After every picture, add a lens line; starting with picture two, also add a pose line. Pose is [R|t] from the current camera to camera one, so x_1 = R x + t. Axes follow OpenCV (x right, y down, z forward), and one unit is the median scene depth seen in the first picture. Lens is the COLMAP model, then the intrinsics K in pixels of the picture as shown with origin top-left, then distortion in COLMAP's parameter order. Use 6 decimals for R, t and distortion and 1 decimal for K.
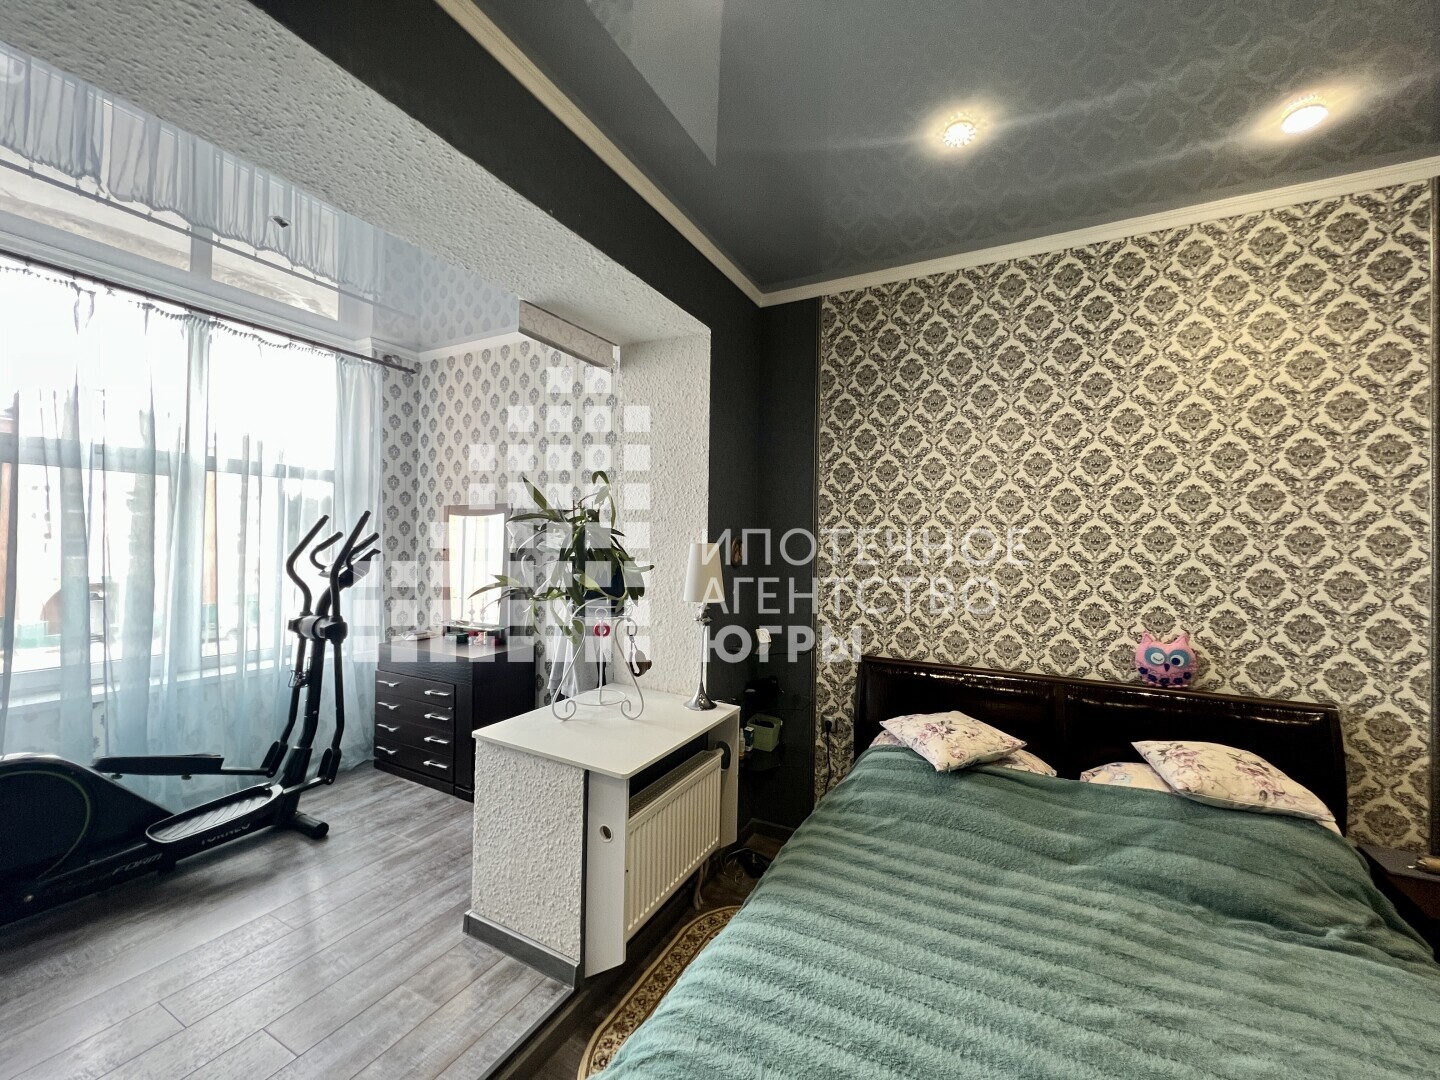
lens RADIAL K [[577.3, 0, 722.0], [0, 577.3, 535.8], [0, 0, 1]] dist [-0.001661, -0.000244]
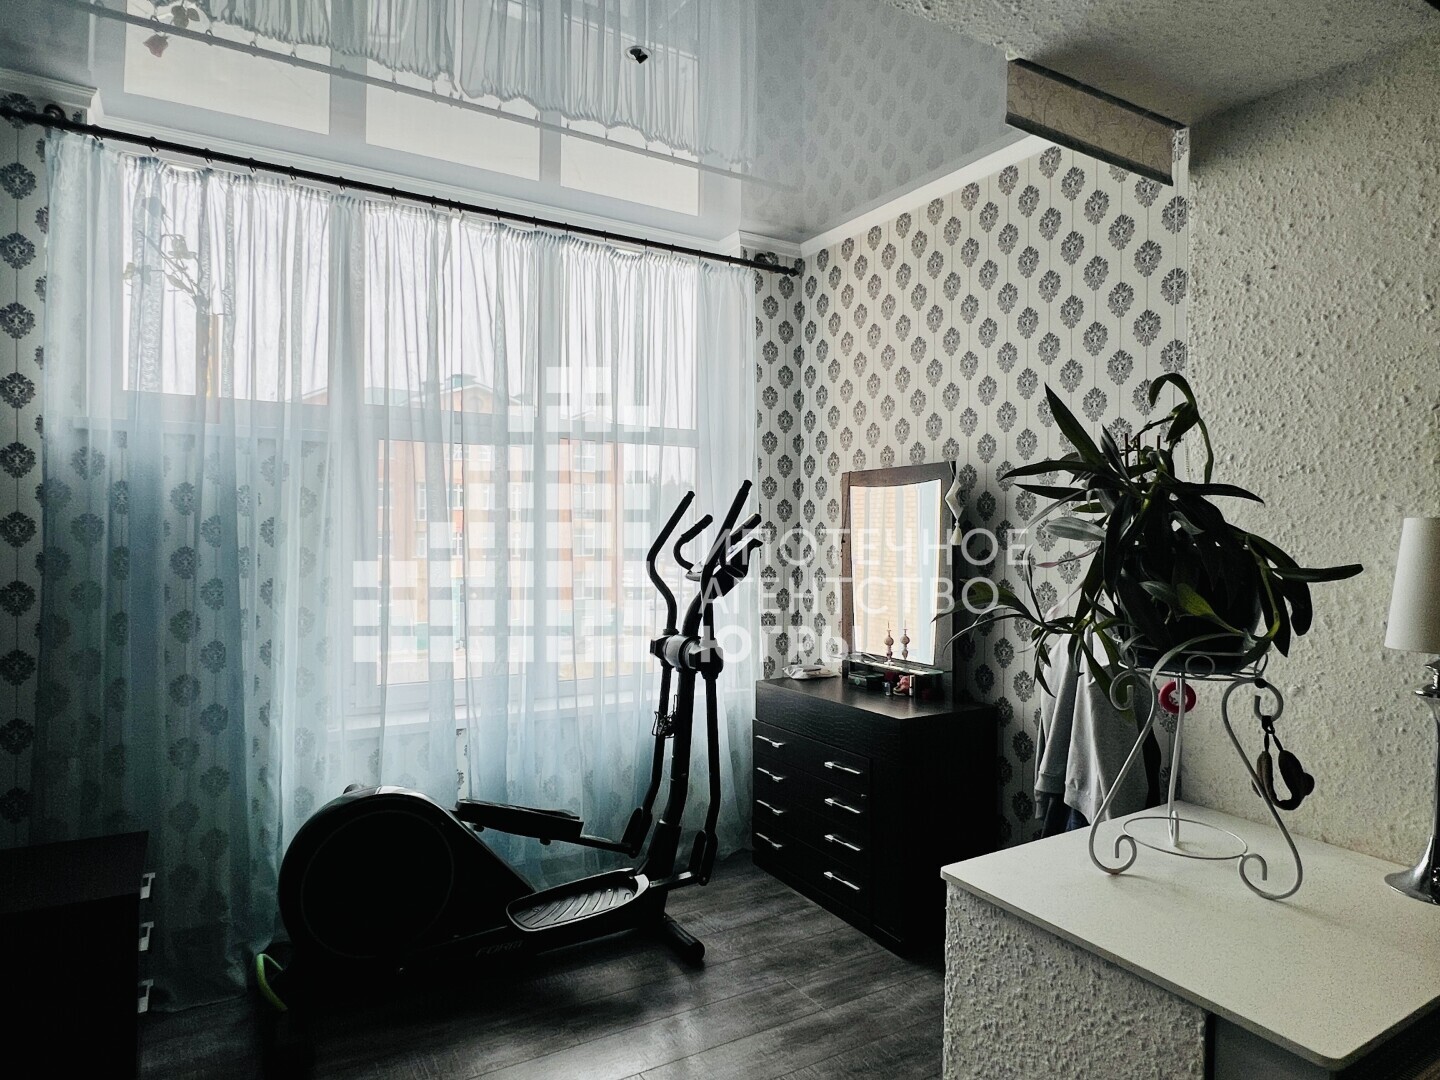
lens RADIAL K [[835.2, 0, 711.9], [0, 835.2, 541.8], [0, 0, 1]] dist [-0.007879, -0.004983]
pose [[0.854875, -0.004764, -0.518813, -0.155802], [0.011667, 0.999881, 0.010044, 0.016775], [0.518703, -0.014639, 0.854829, 0.166009]]
